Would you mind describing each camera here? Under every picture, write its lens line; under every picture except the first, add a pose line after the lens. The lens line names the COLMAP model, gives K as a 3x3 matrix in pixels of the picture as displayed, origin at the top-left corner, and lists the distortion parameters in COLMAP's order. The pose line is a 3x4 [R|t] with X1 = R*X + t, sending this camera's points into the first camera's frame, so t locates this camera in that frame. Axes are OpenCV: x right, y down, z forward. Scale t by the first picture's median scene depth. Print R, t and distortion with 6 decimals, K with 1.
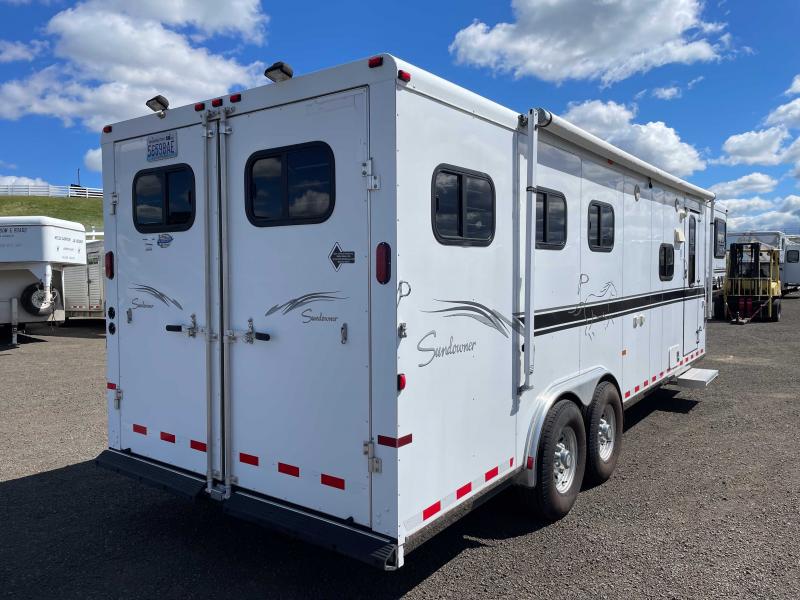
lens RADIAL K [[619.7, 0, 425.5], [0, 619.7, 289.5], [0, 0, 1]] dist [0.018135, -0.004171]
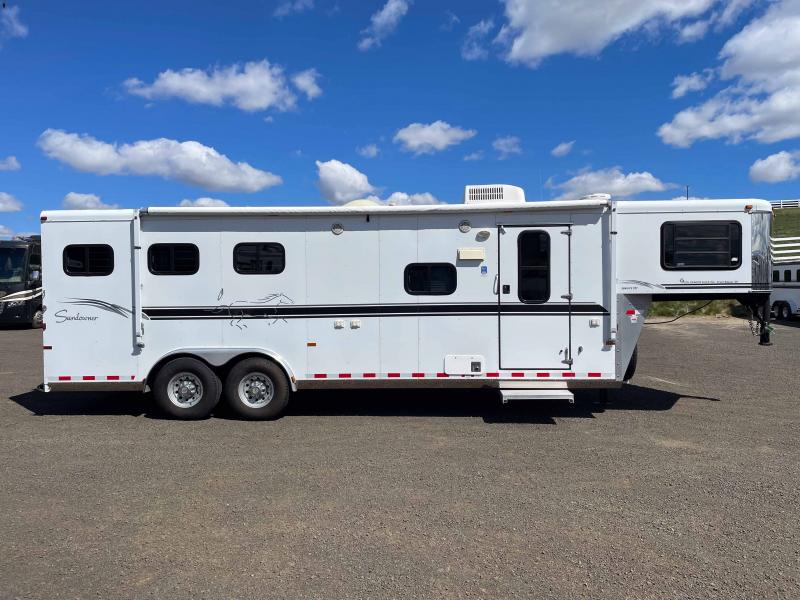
lens RADIAL K [[619.7, 0, 425.5], [0, 619.7, 289.5], [0, 0, 1]] dist [0.018135, -0.004171]
pose [[0.526523, 0.010650, -0.850094, 0.460777], [-0.023644, 0.999718, -0.002120, -0.007365], [0.849832, 0.021216, 0.526627, 0.136704]]
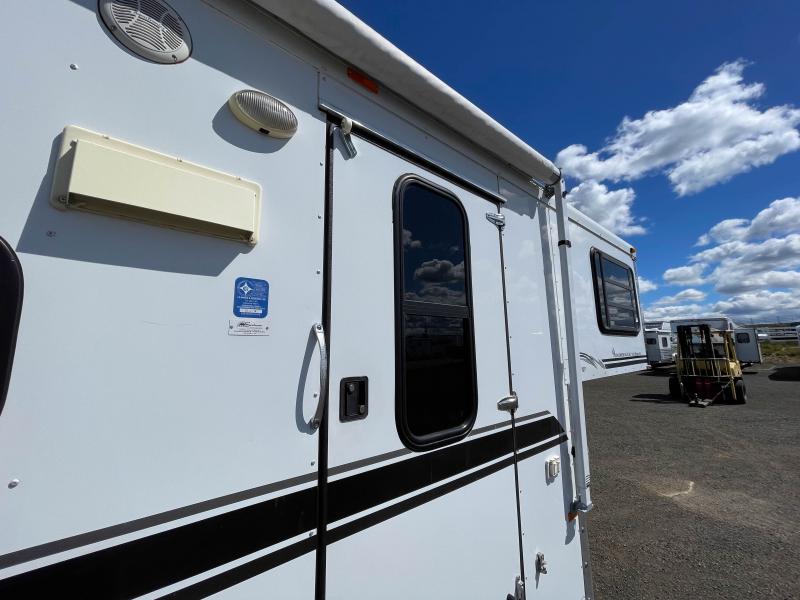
lens RADIAL K [[329.3, 0, 400.0], [0, 329.3, 300.0], [0, 0, 1]] dist [0.000021, -0.000098]
pose [[0.969113, -0.049115, -0.241678, 0.171999], [0.003399, 0.982535, -0.186047, -0.014350], [0.246594, 0.179479, 0.952354, 0.343142]]
